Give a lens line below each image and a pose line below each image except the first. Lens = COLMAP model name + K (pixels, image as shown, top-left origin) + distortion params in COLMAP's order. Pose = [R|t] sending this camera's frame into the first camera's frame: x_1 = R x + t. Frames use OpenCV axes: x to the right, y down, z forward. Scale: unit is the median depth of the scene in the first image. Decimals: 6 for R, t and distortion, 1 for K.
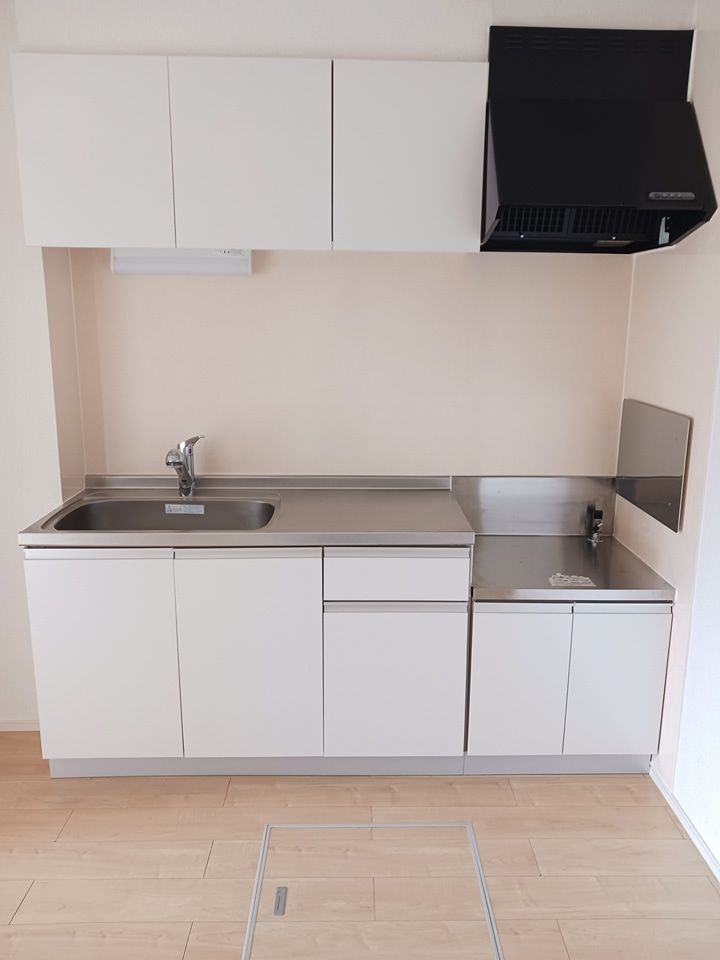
lens RADIAL K [[745.3, 0, 361.9], [0, 745.3, 492.4], [0, 0, 1]] dist [0.015070, 0.000152]
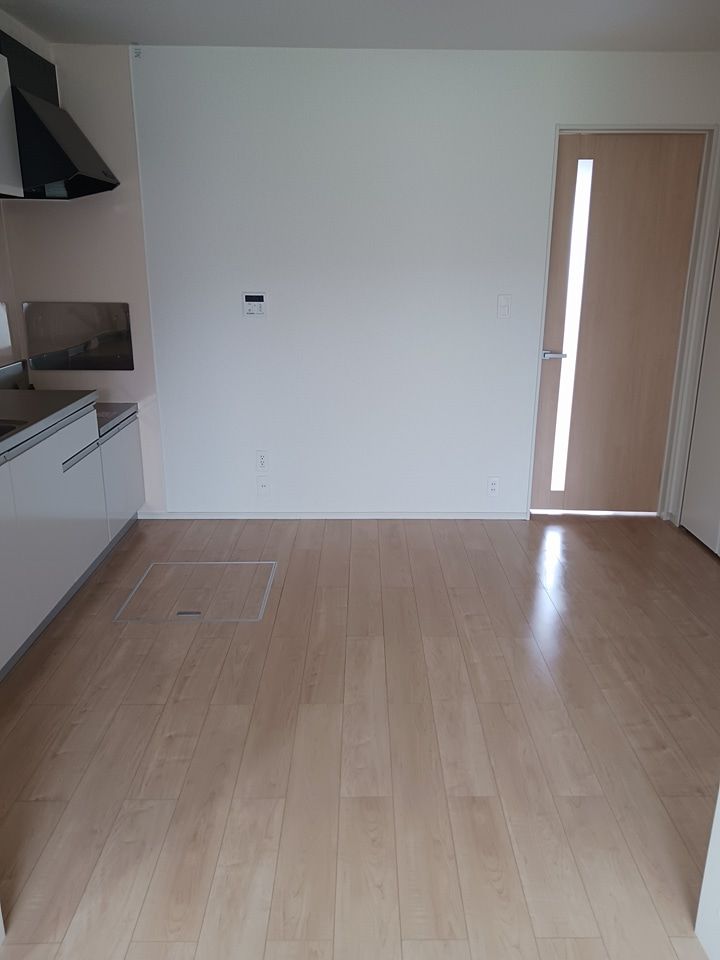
lens RADIAL K [[743.3, 0, 360.0], [0, 743.3, 480.0], [0, 0, 1]] dist [0.003635, -0.000689]
pose [[0.035229, -0.304279, 0.951931, -1.335753], [0.210707, 0.933372, 0.290549, -0.103020], [-0.976914, 0.190343, 0.096995, 0.365713]]
